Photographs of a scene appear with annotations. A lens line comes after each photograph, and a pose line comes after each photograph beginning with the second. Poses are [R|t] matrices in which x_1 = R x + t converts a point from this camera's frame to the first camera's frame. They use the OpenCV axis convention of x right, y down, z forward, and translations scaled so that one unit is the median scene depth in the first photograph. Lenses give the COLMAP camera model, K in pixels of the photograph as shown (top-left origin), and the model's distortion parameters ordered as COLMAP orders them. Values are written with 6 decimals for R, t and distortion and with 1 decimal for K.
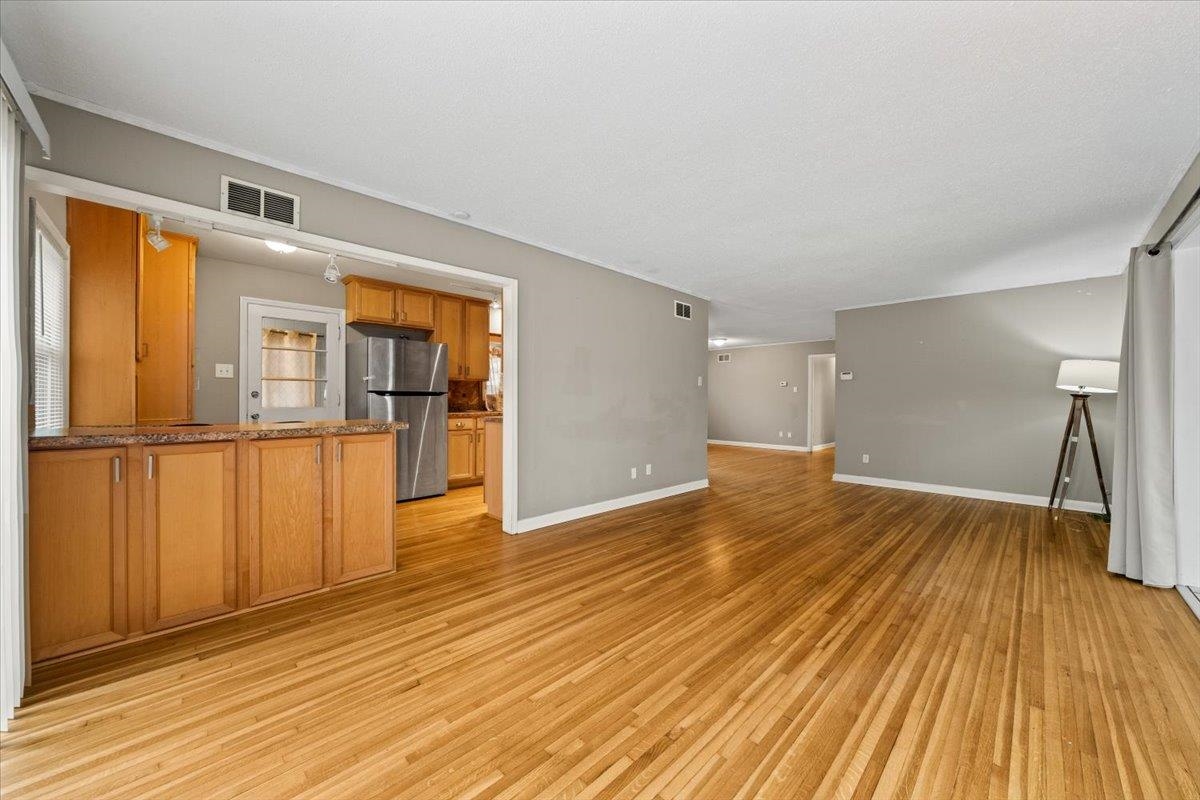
lens RADIAL K [[439.4, 0, 608.0], [0, 439.4, 402.6], [0, 0, 1]] dist [-0.002568, 0.000116]
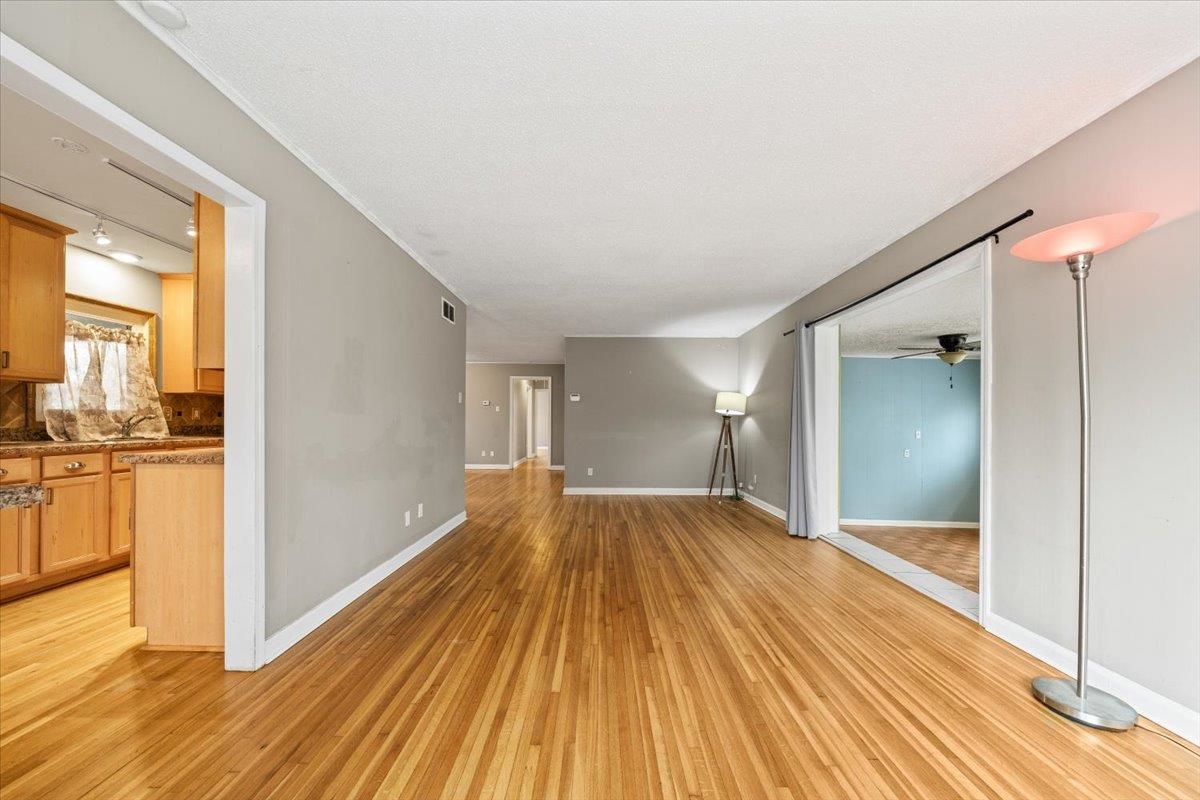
lens RADIAL K [[430.5, 0, 590.9], [0, 430.5, 421.4], [0, 0, 1]] dist [-0.005151, -0.000050]
pose [[0.714022, -0.004001, 0.700111, -0.269903], [0.003733, 0.999991, 0.001907, -0.004631], [-0.700113, 0.001252, 0.714031, 0.310643]]
